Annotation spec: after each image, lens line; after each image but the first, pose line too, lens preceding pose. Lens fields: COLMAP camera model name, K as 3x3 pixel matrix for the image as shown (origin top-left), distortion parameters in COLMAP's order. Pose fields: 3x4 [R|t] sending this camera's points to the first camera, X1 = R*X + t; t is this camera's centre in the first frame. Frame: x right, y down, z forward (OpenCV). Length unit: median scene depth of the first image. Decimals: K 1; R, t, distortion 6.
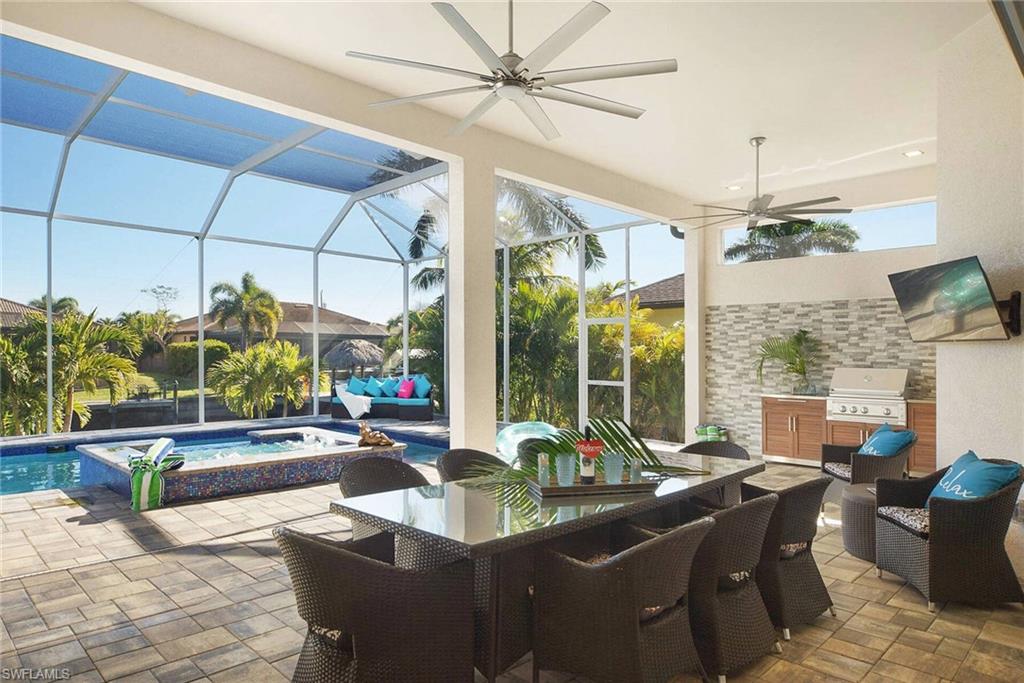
lens RADIAL K [[620.9, 0, 510.0], [0, 620.9, 346.0], [0, 0, 1]] dist [0.001346, 0.000231]
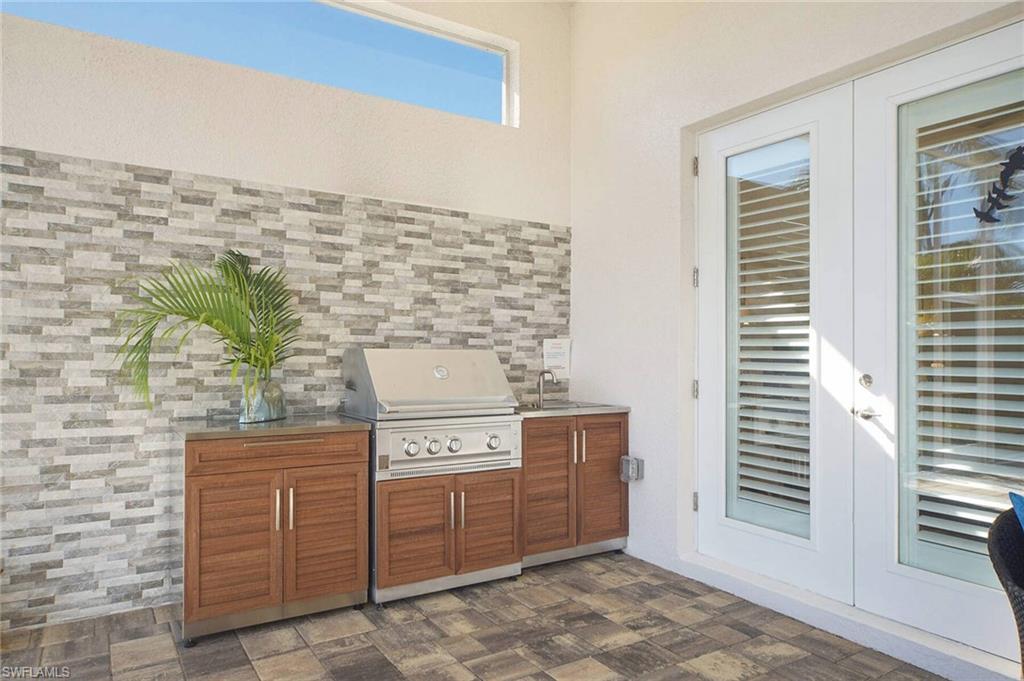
lens RADIAL K [[663.3, 0, 509.3], [0, 663.3, 338.9], [0, 0, 1]] dist [0.000426, 0.001299]
pose [[0.224753, 0.015442, 0.974293, 0.112024], [-0.019773, 0.999741, -0.011283, 0.030085], [-0.974215, -0.016729, 0.225000, 0.761873]]
